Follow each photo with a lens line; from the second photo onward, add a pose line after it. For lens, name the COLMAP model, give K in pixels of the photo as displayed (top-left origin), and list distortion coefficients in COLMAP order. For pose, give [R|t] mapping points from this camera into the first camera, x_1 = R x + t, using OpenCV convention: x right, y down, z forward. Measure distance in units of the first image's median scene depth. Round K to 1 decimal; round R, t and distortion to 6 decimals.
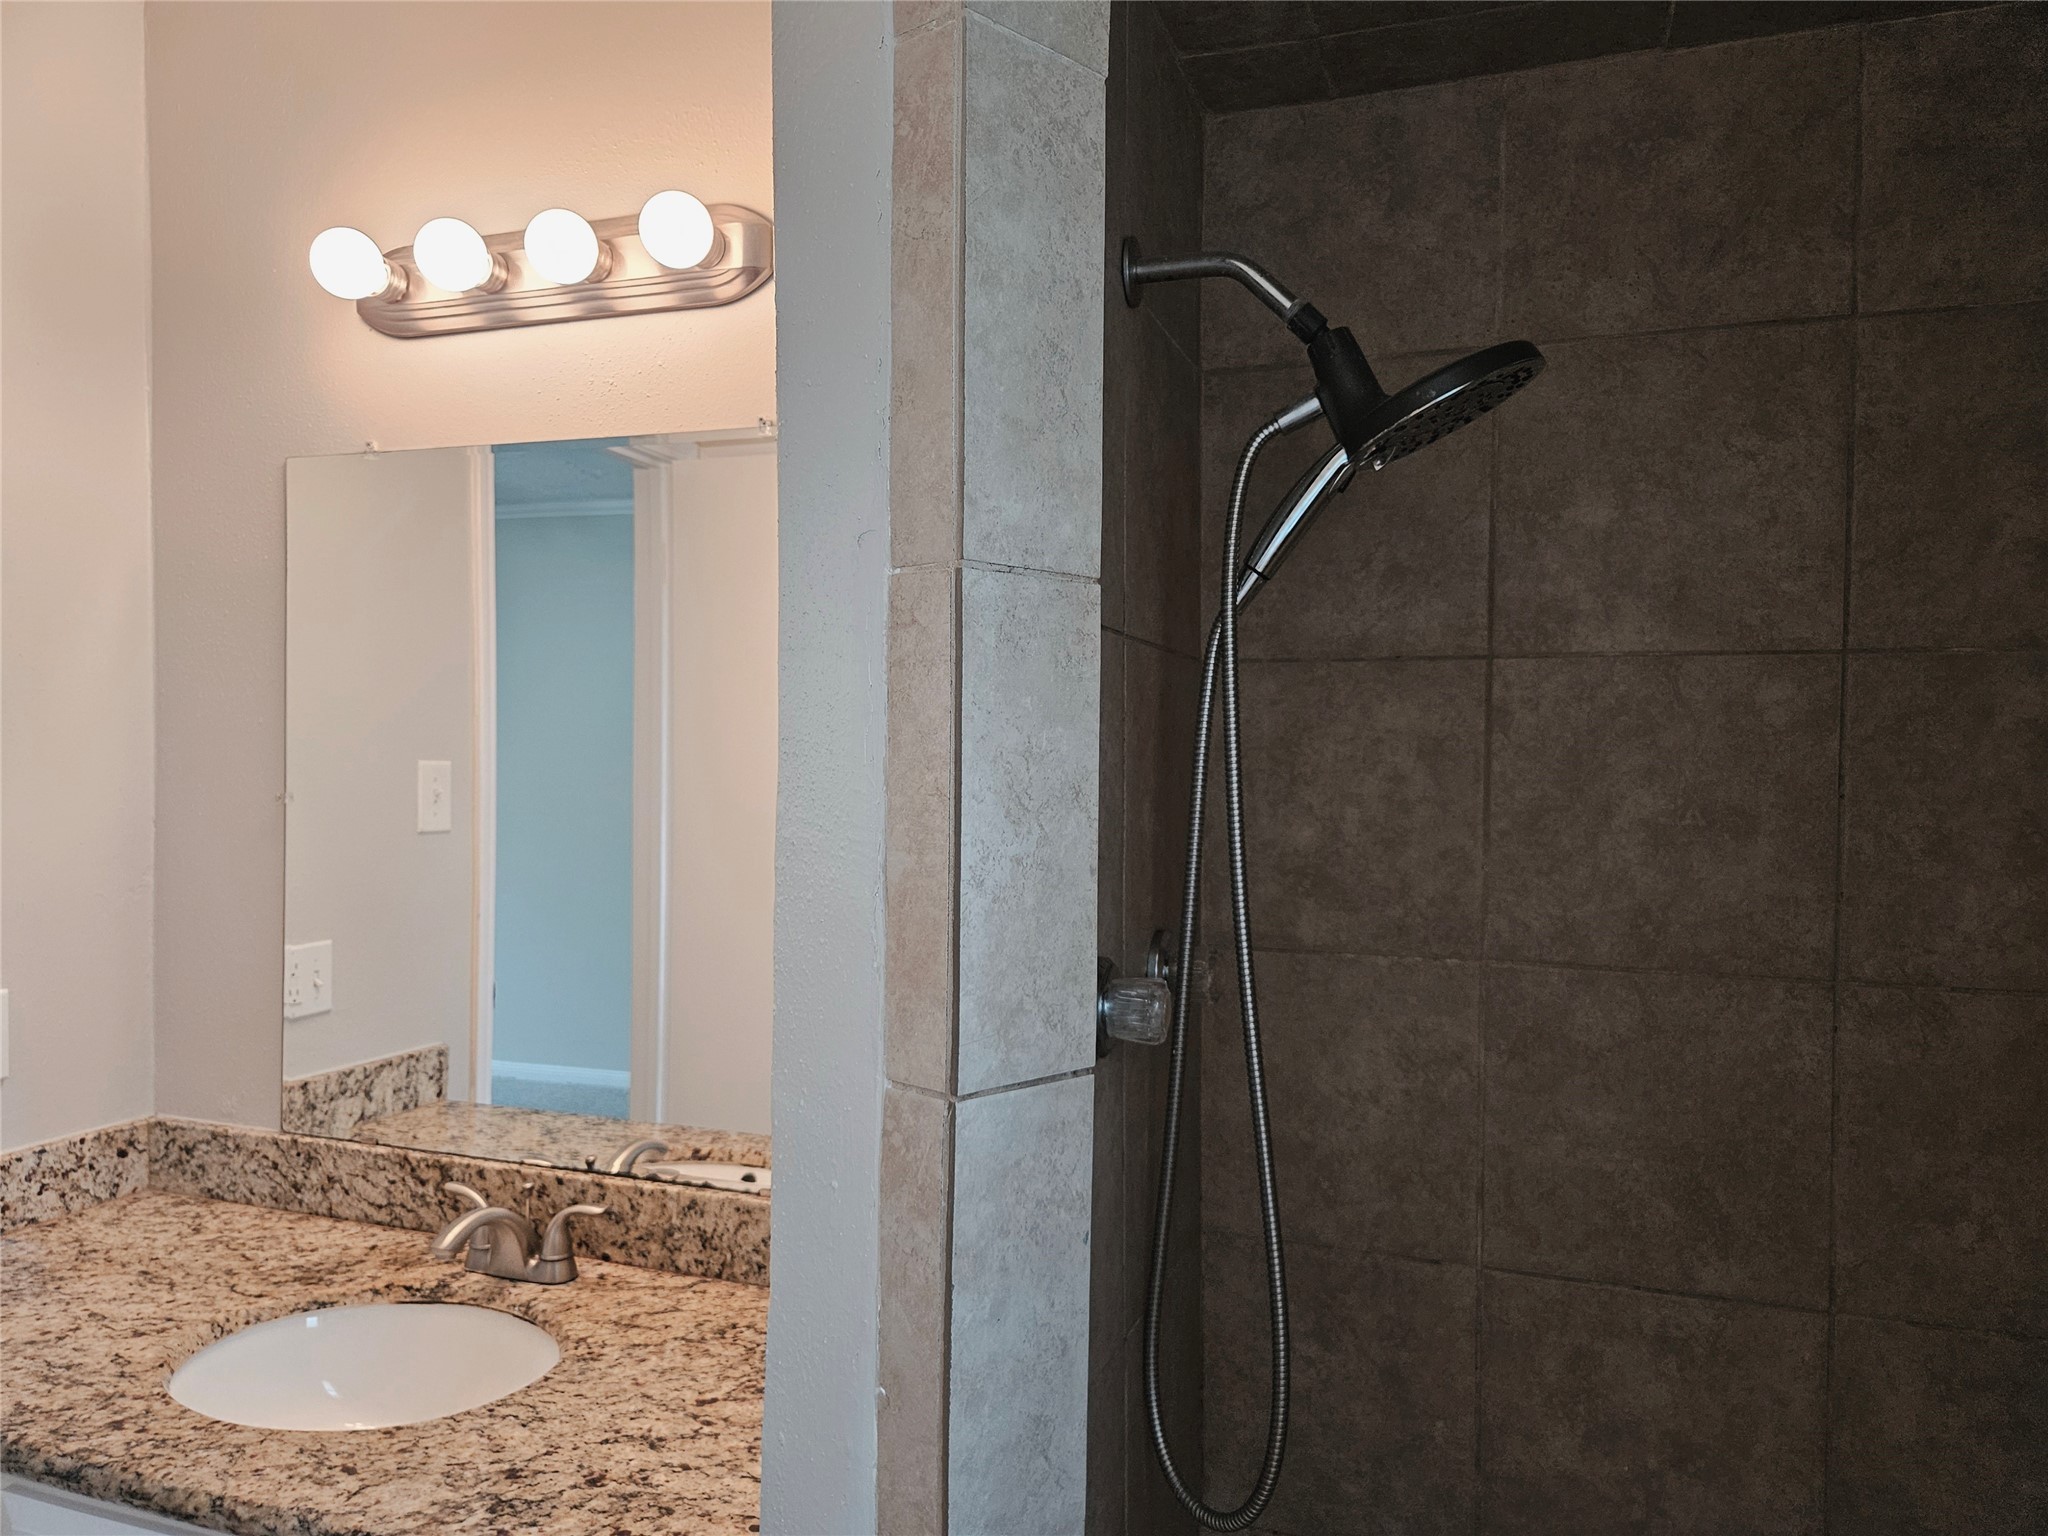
lens RADIAL K [[1371.1, 0, 1029.6], [0, 1371.1, 771.0], [0, 0, 1]] dist [0.062709, -0.048921]
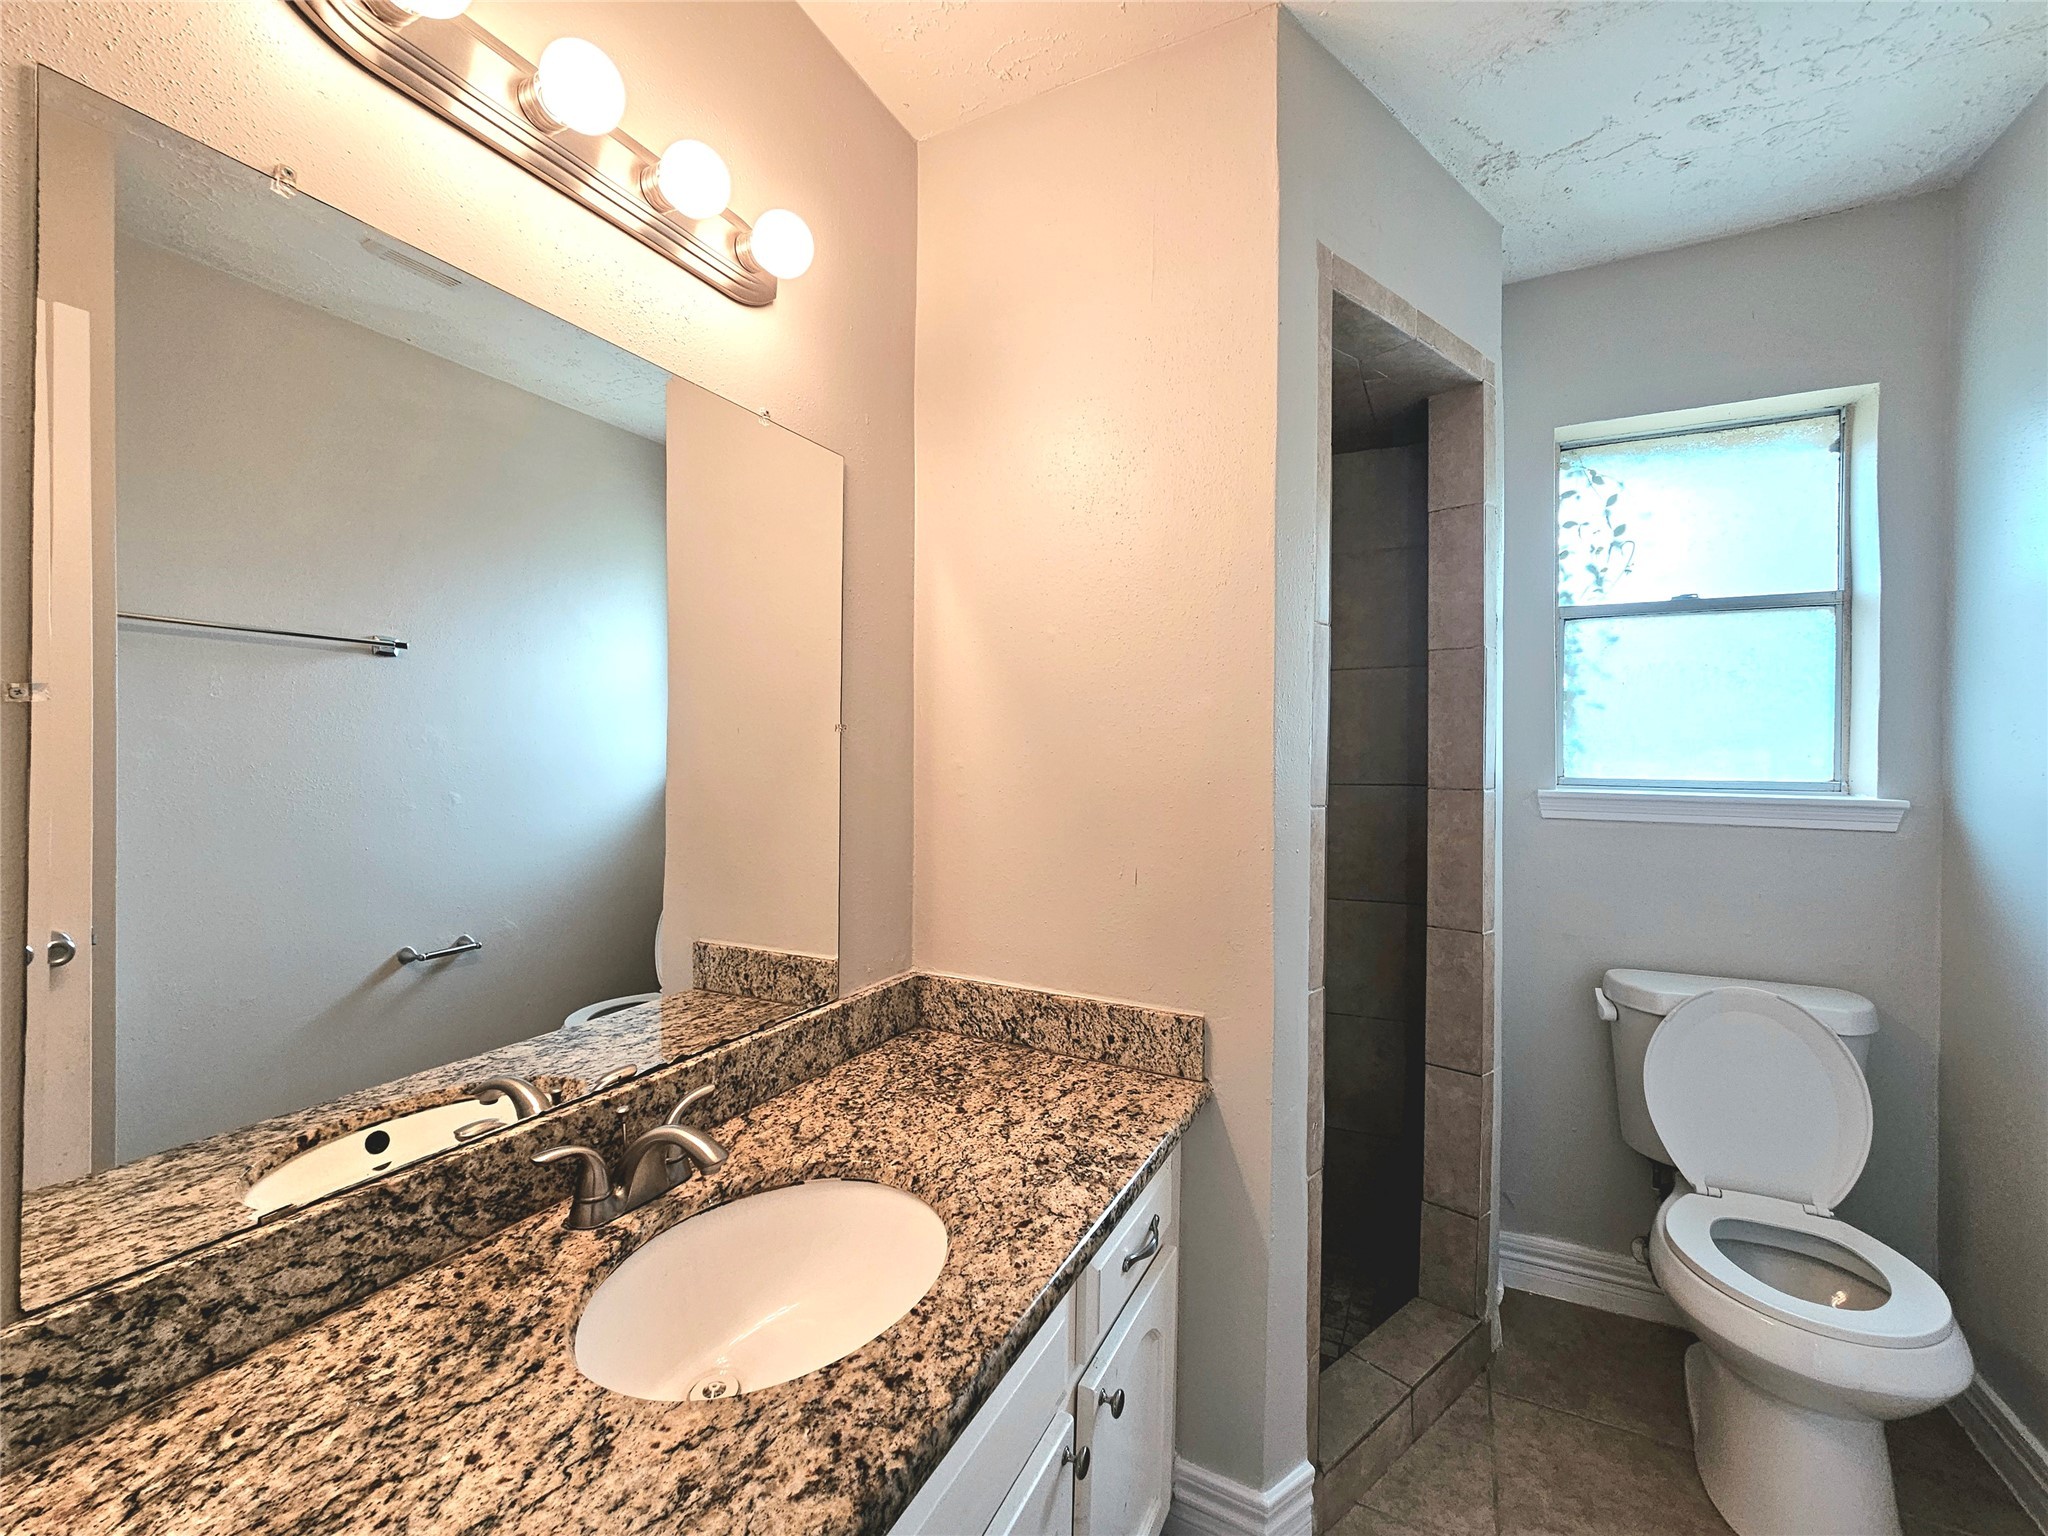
lens RADIAL K [[840.9, 0, 1025.8], [0, 840.9, 757.2], [0, 0, 1]] dist [-0.000513, -0.000014]
pose [[0.146214, -0.022070, 0.989007, -0.894921], [0.008837, 0.999740, 0.021003, 0.048541], [-0.989214, 0.005669, 0.146371, 0.648417]]
